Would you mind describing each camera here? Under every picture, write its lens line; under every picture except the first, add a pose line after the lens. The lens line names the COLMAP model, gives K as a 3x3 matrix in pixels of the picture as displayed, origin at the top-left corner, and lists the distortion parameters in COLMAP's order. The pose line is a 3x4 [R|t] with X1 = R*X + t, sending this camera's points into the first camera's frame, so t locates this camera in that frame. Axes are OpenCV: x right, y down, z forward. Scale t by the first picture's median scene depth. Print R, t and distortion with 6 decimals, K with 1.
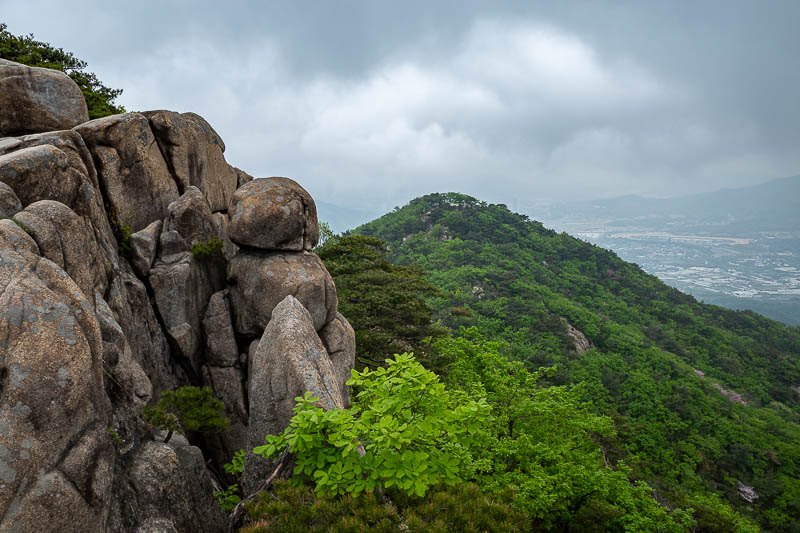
lens RADIAL K [[669.0, 0, 399.7], [0, 669.0, 266.0], [0, 0, 1]] dist [-0.000659, 0.001656]
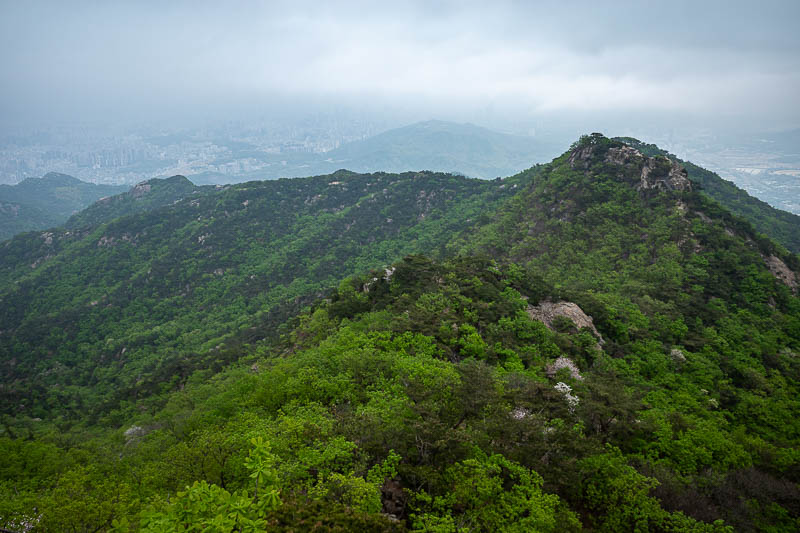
lens RADIAL K [[669.0, 0, 400.4], [0, 669.0, 266.6], [0, 0, 1]] dist [-0.000659, 0.001656]
pose [[0.977662, 0.078453, -0.194994, -0.145239], [-0.055624, 0.991224, 0.119917, 0.060245], [0.202690, -0.106392, 0.973446, -0.974444]]
